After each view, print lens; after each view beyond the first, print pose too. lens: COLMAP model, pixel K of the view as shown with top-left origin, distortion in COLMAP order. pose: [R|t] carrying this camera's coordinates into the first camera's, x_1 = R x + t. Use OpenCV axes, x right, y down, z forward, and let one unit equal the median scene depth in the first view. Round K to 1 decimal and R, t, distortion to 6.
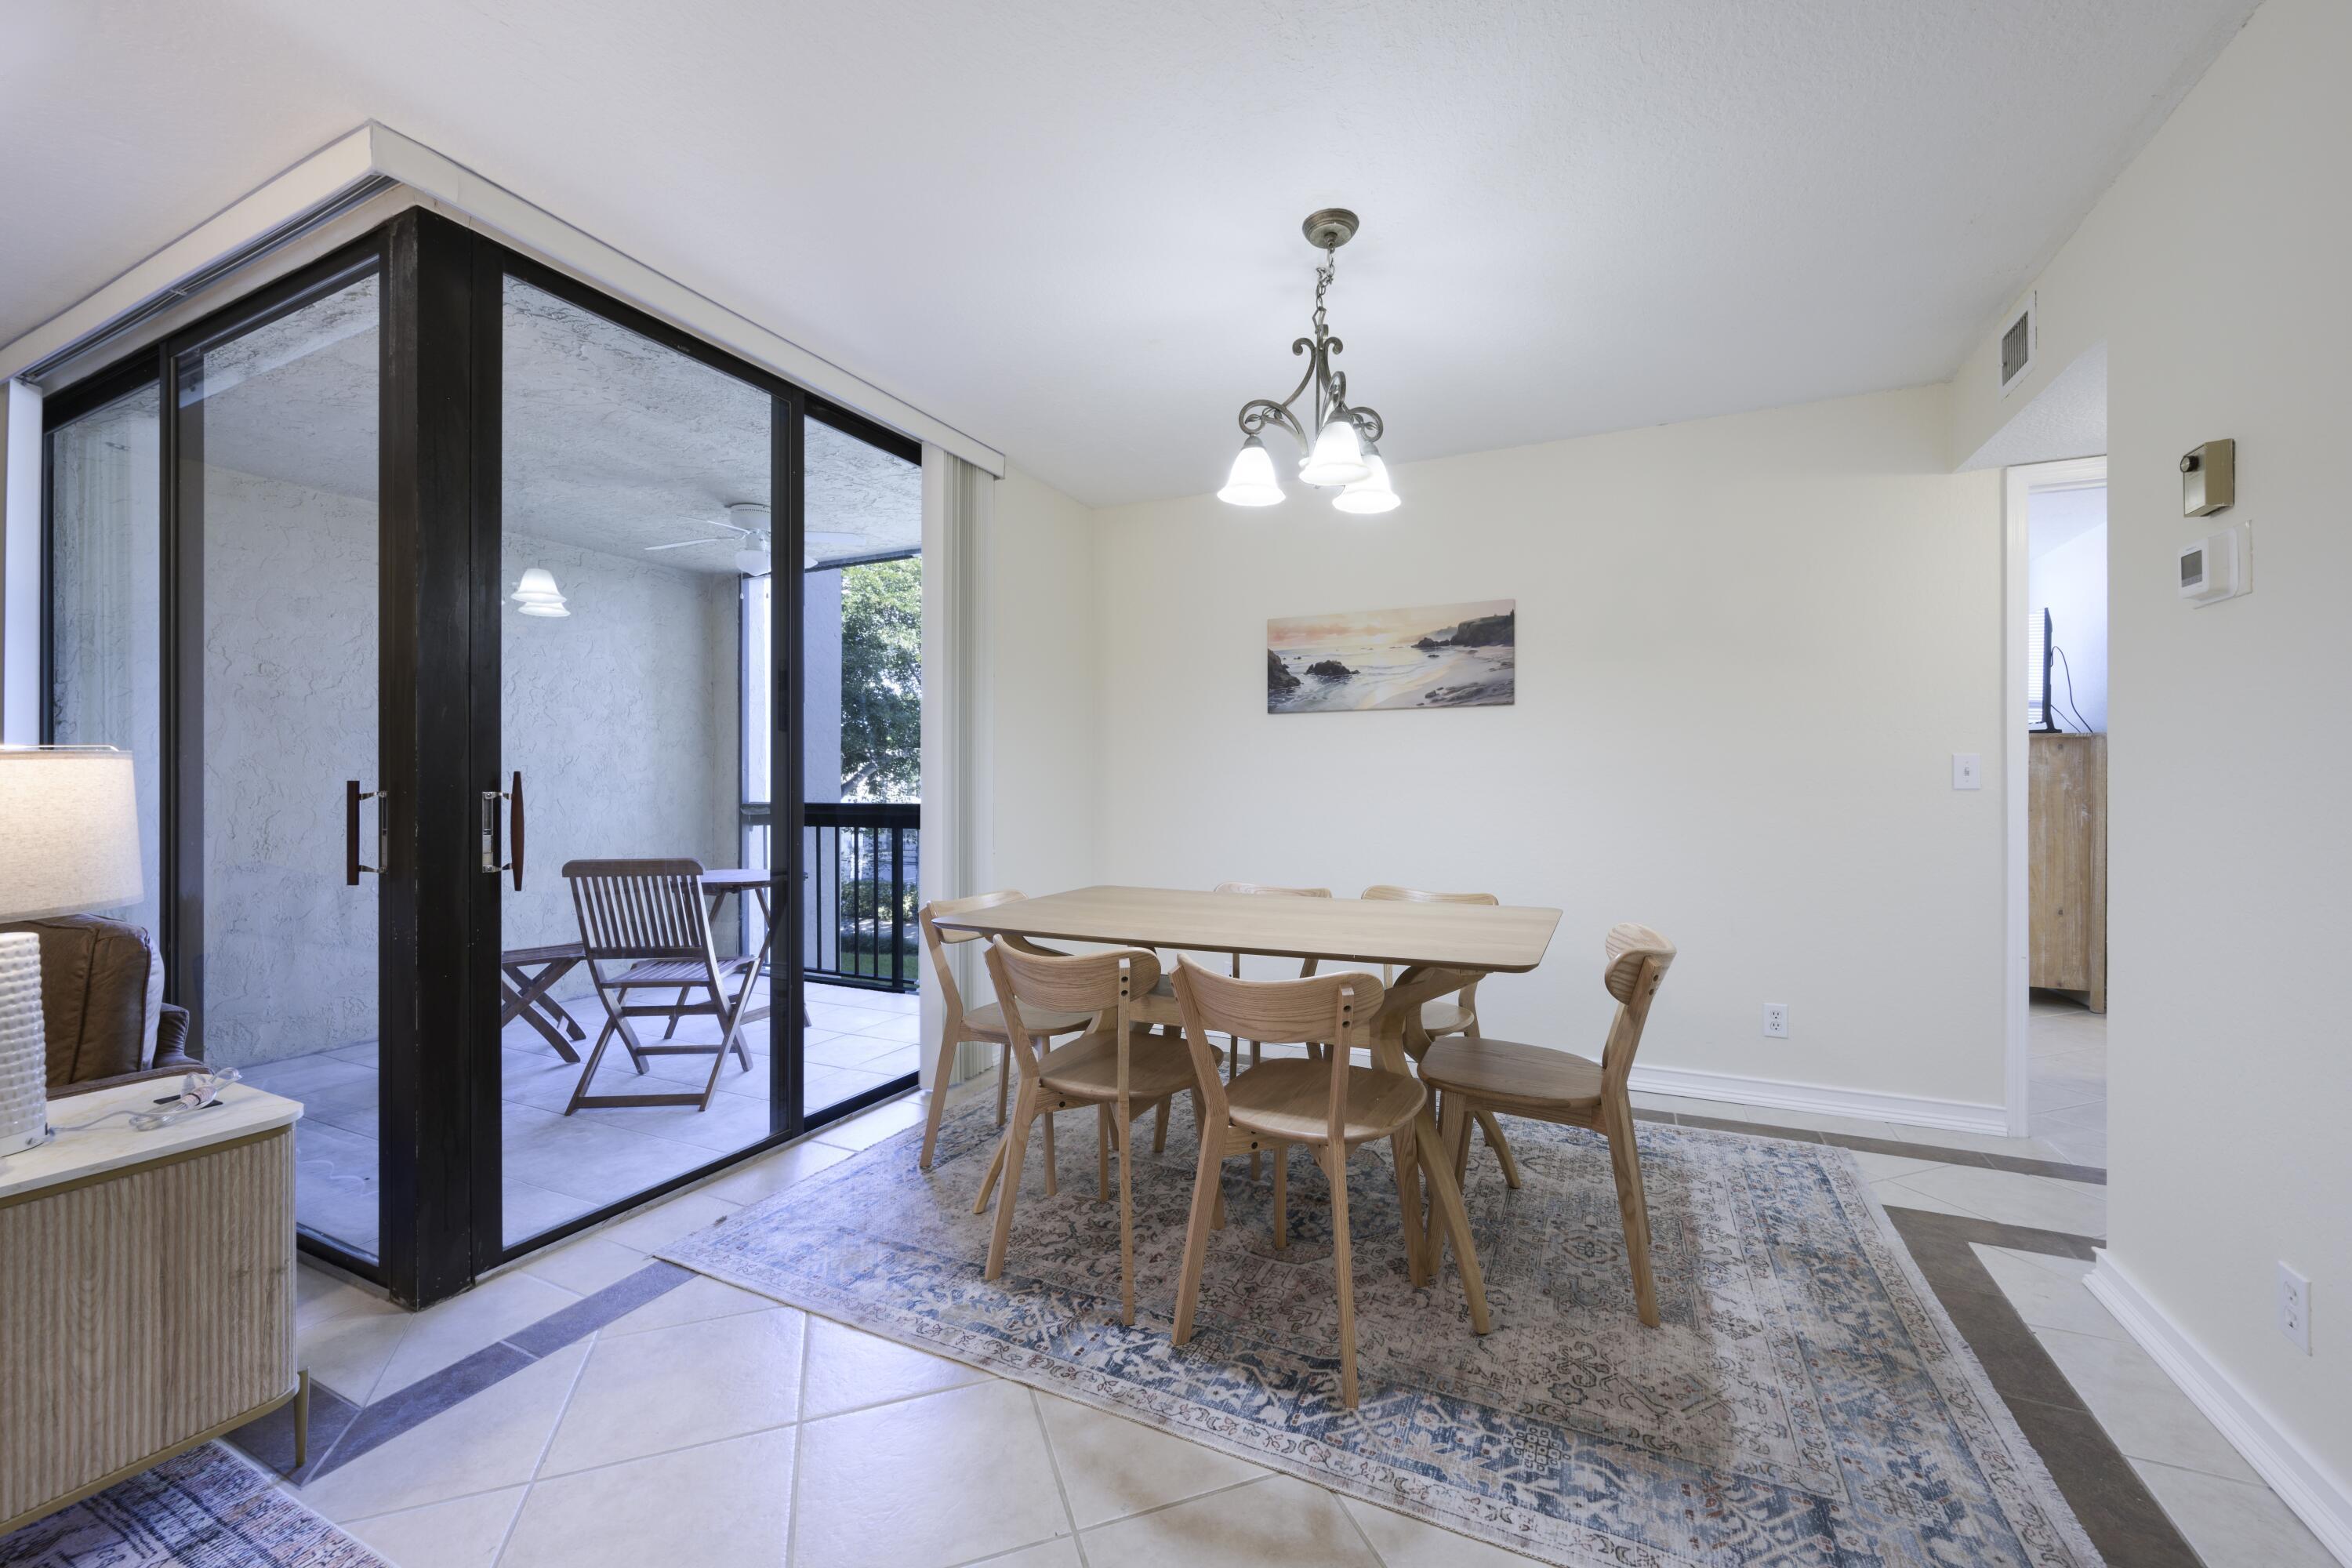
lens RADIAL K [[925.0, 0, 1182.7], [0, 925.0, 781.1], [0, 0, 1]] dist [-0.001872, 0.000871]
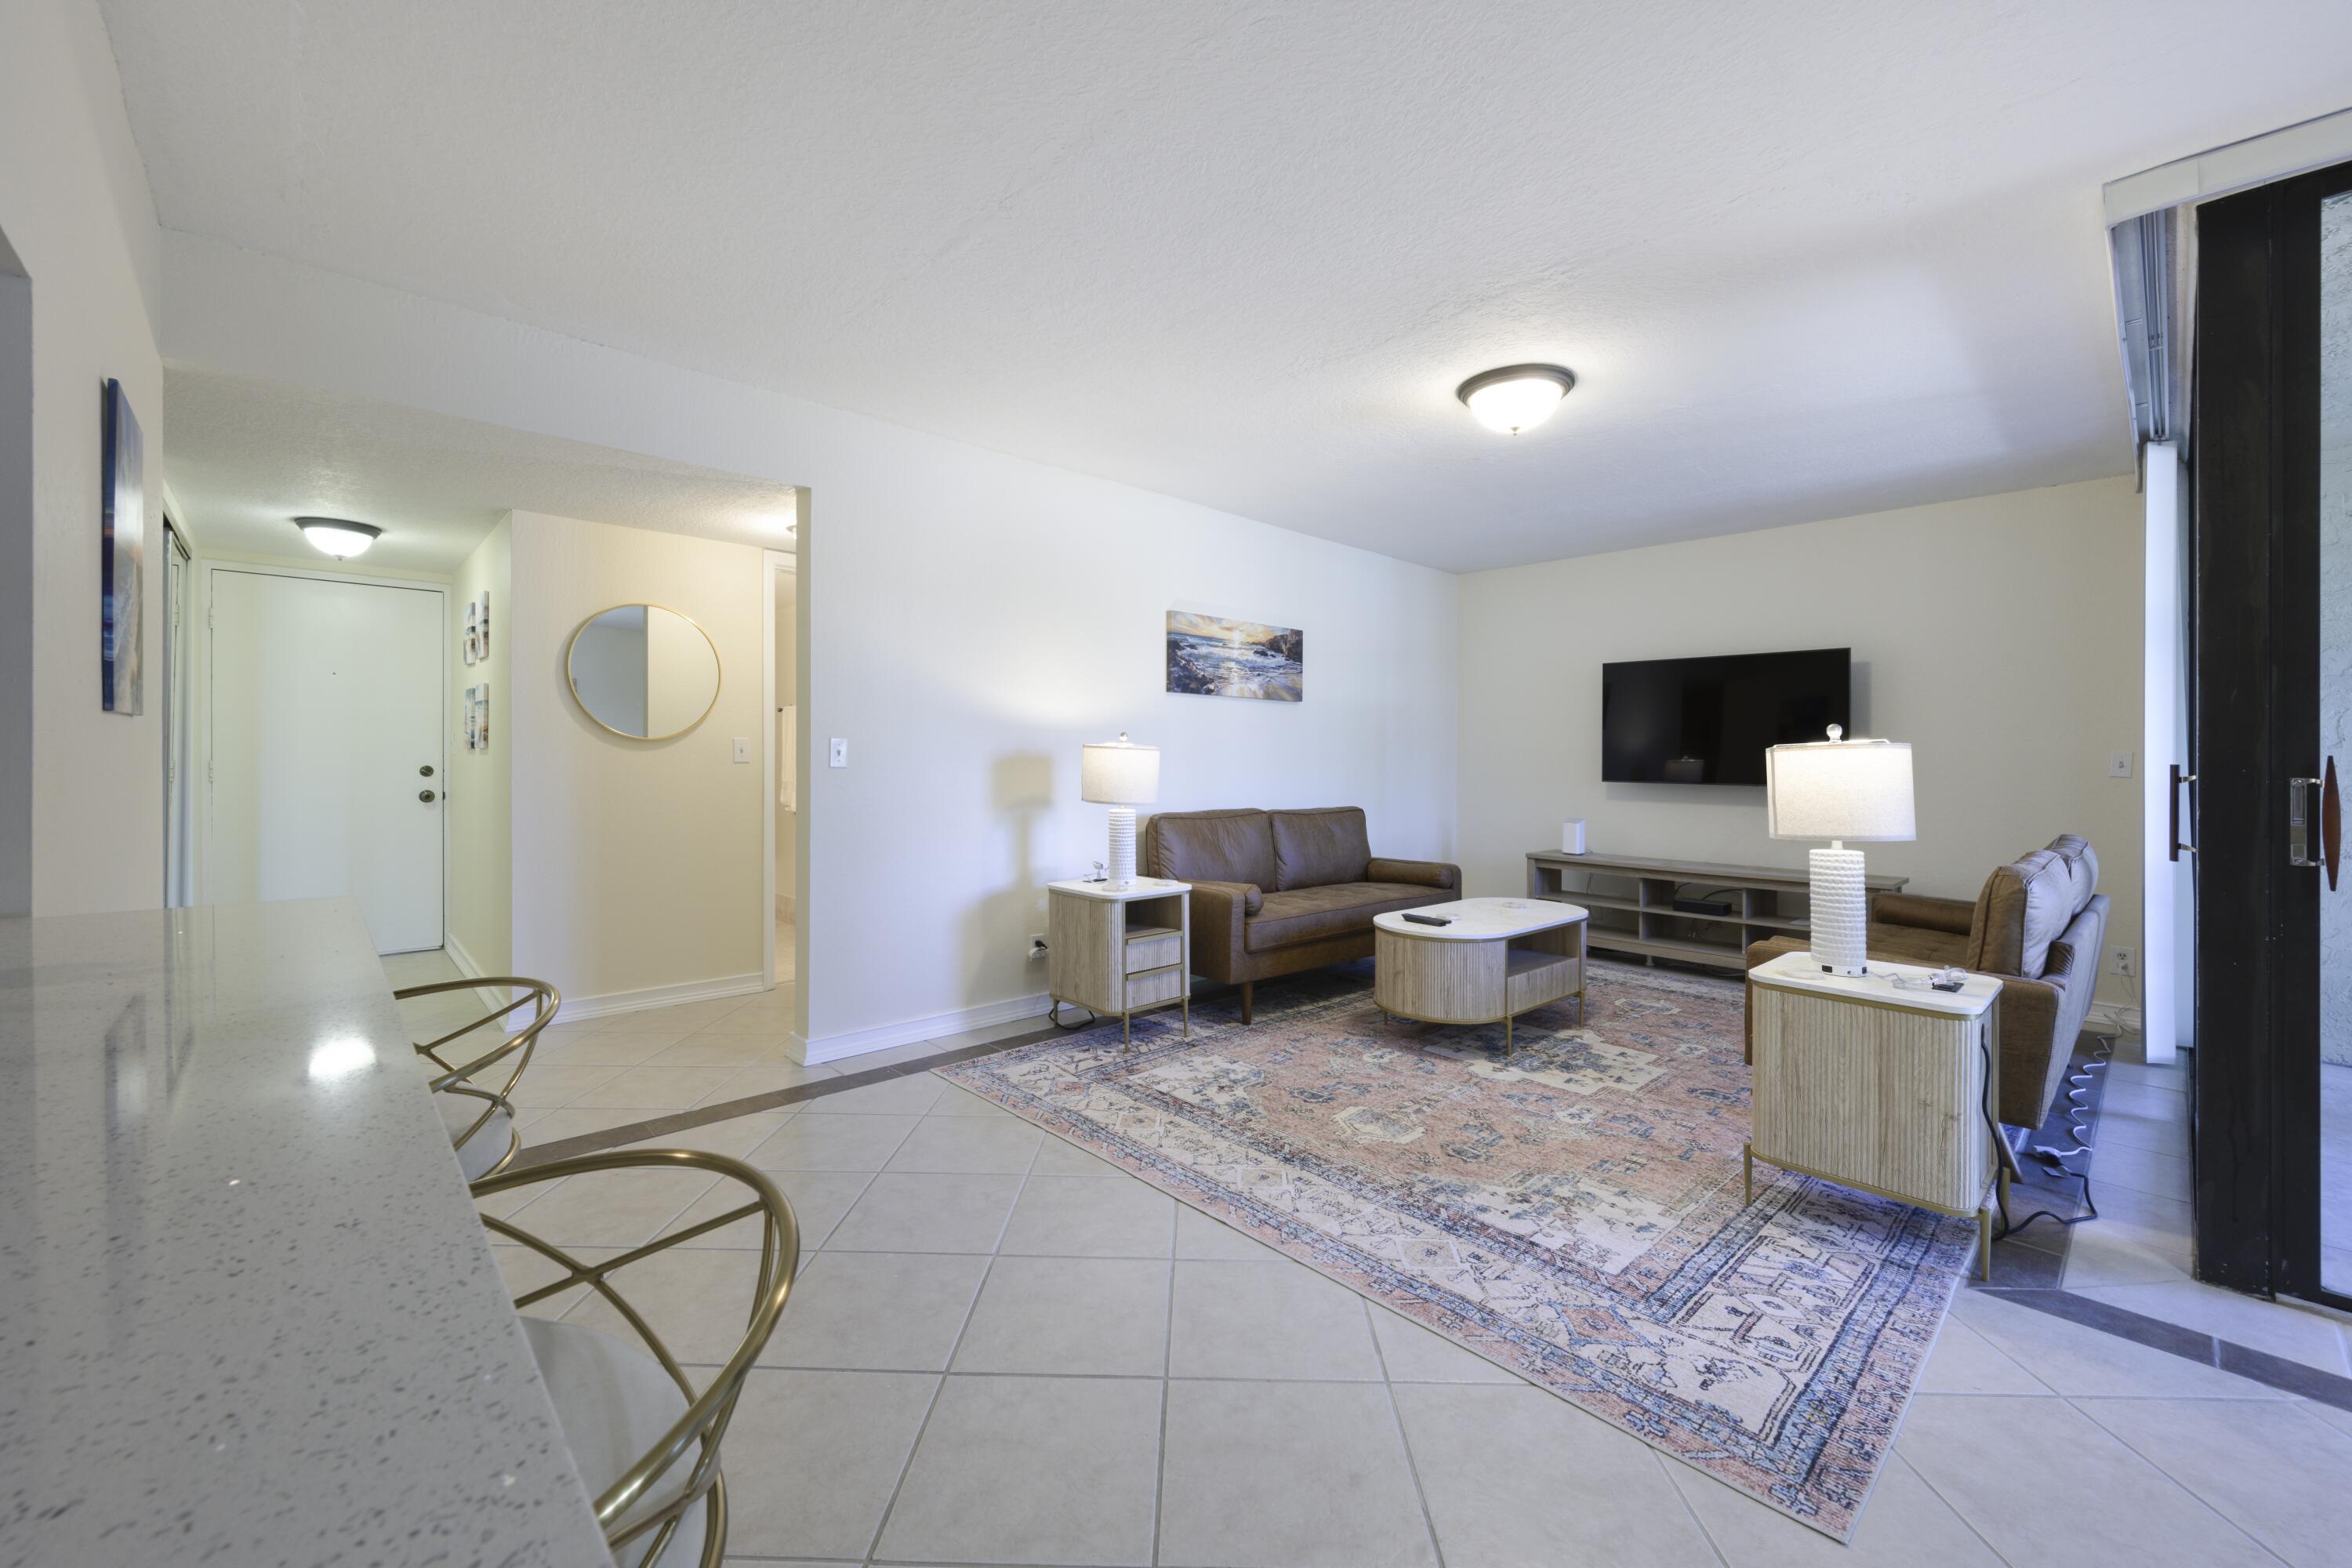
lens RADIAL K [[925.0, 0, 1176.0], [0, 925.0, 765.0], [0, 0, 1]] dist [-0.001872, 0.000871]
pose [[-0.361546, 0.007916, -0.932321, 0.448894], [-0.007735, 0.999904, 0.011490, -0.002804], [0.932322, 0.011366, -0.361450, 0.254100]]
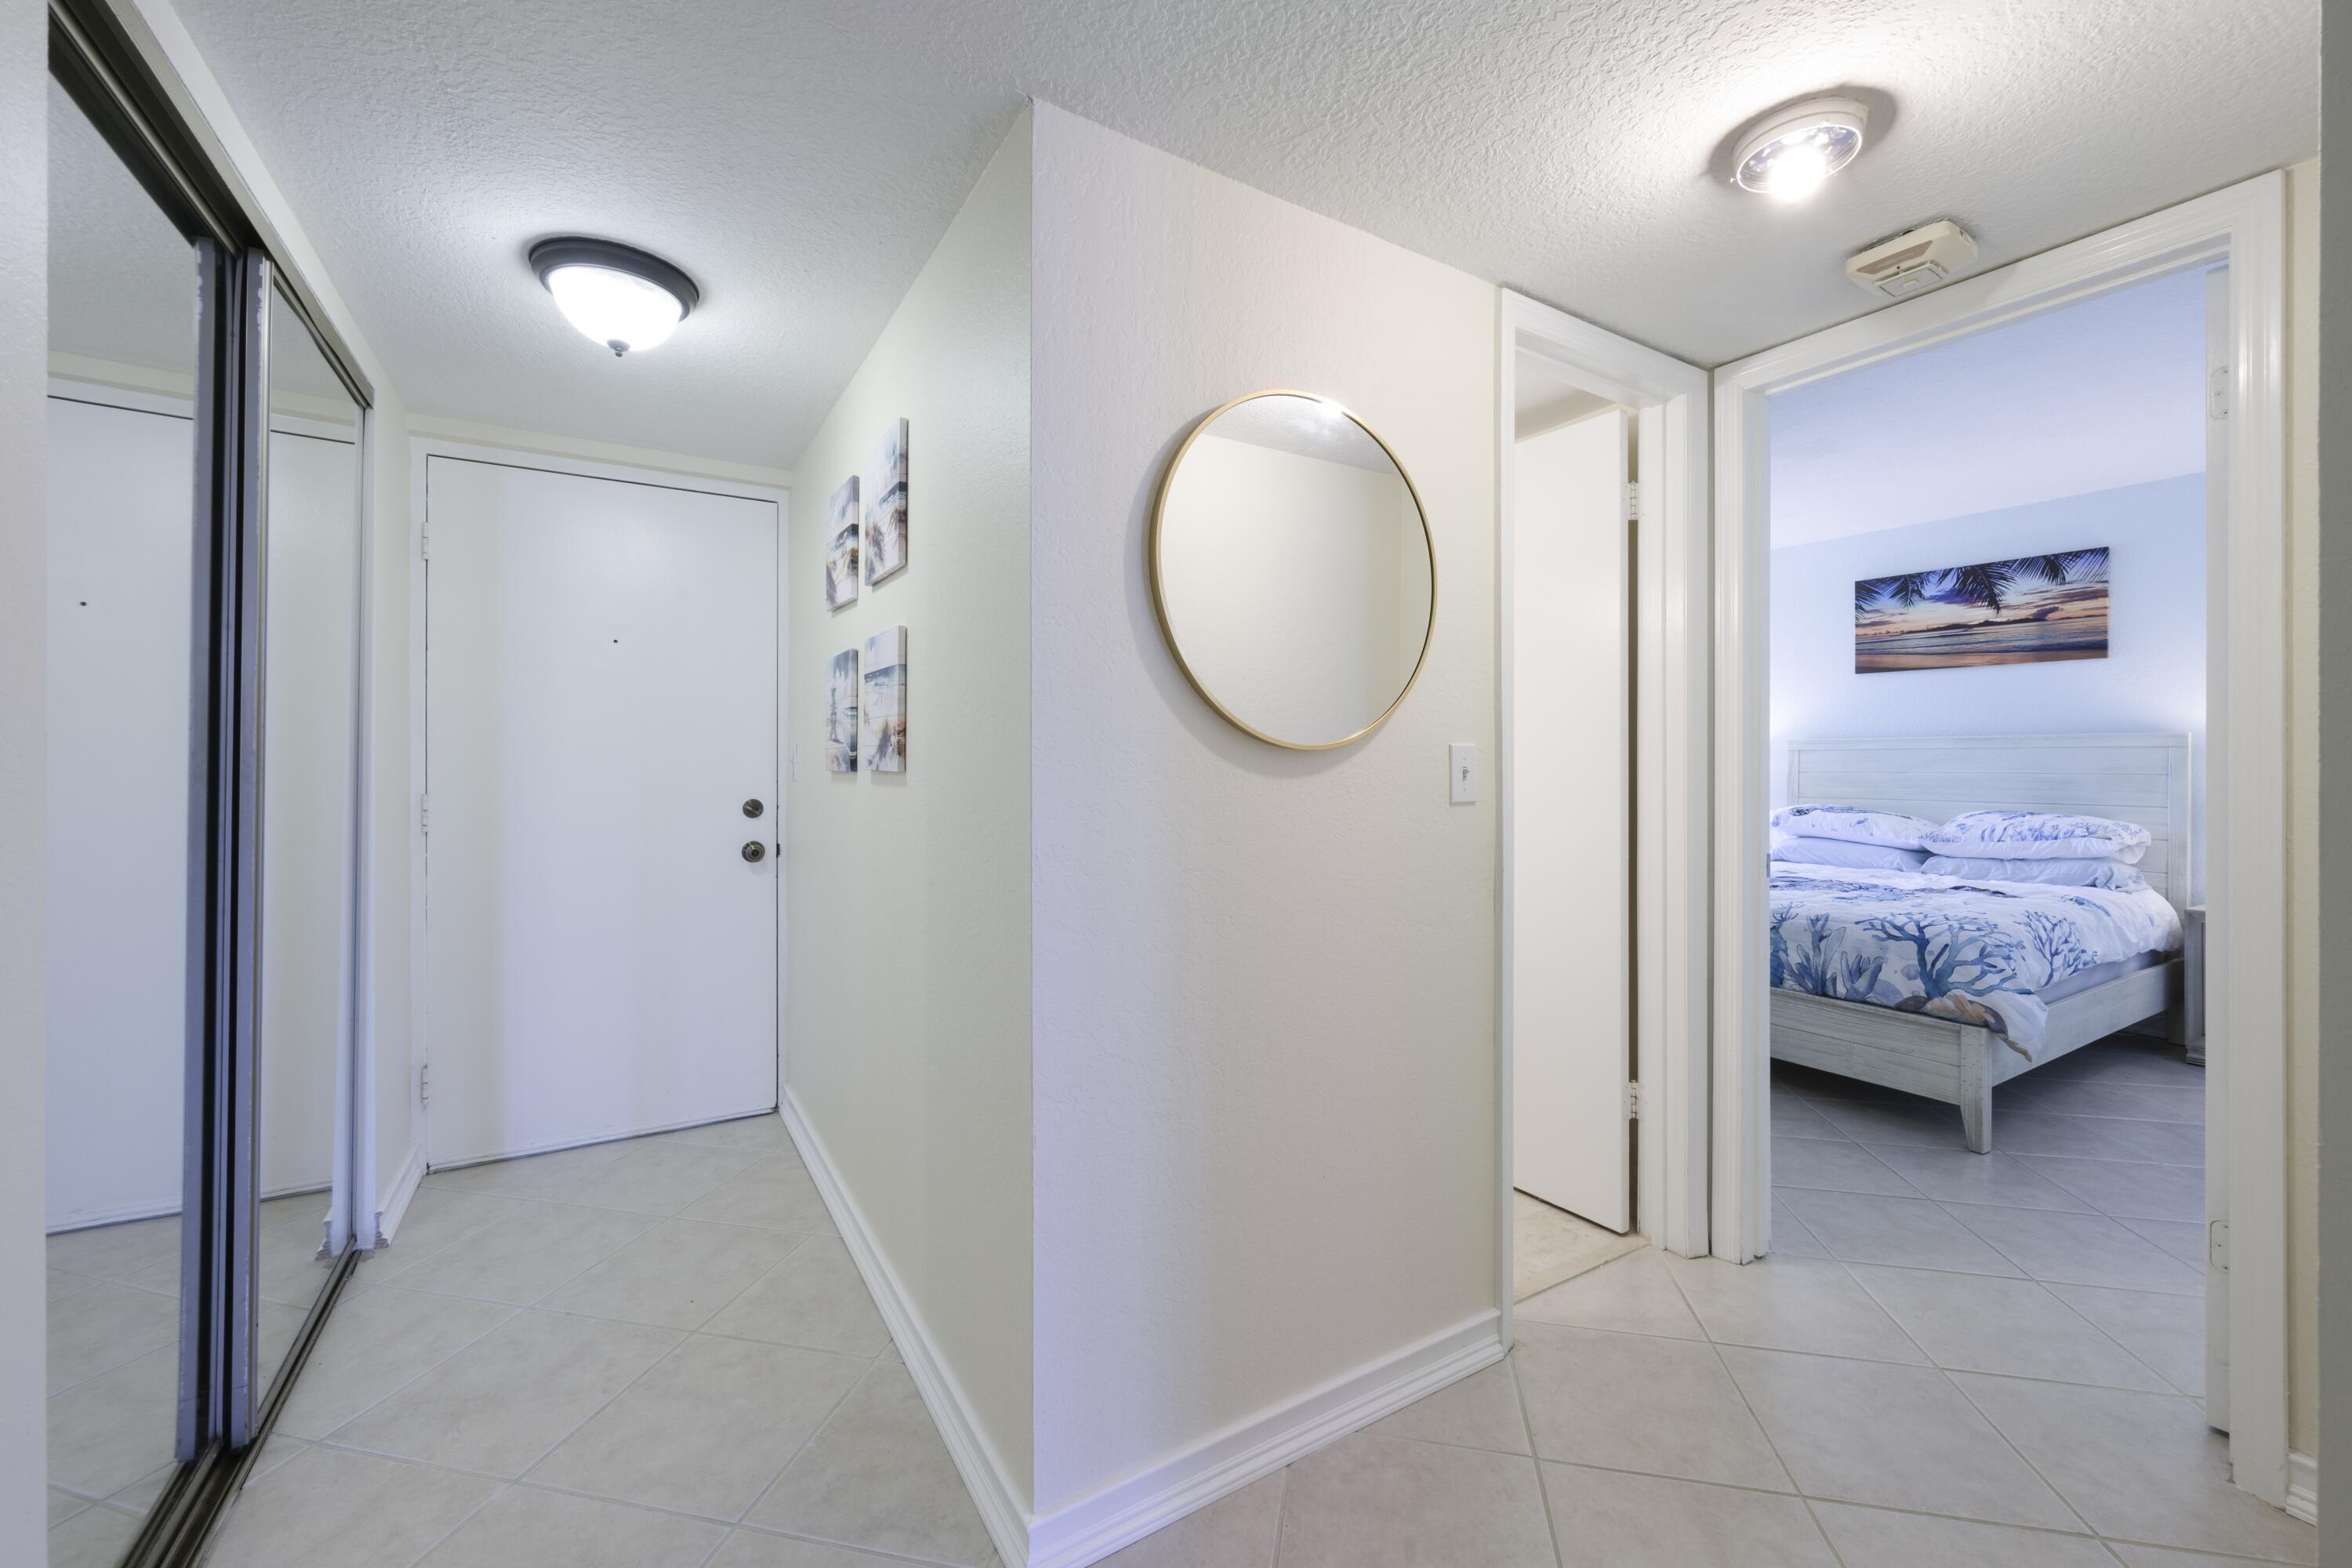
lens RADIAL K [[925.0, 0, 1185.1], [0, 925.0, 770.7], [0, 0, 1]] dist [-0.001872, 0.000871]
pose [[-0.539391, 0.002849, -0.842050, -0.198172], [-0.003034, 0.999981, 0.005327, -0.010594], [0.842050, 0.005428, -0.539373, -1.003576]]
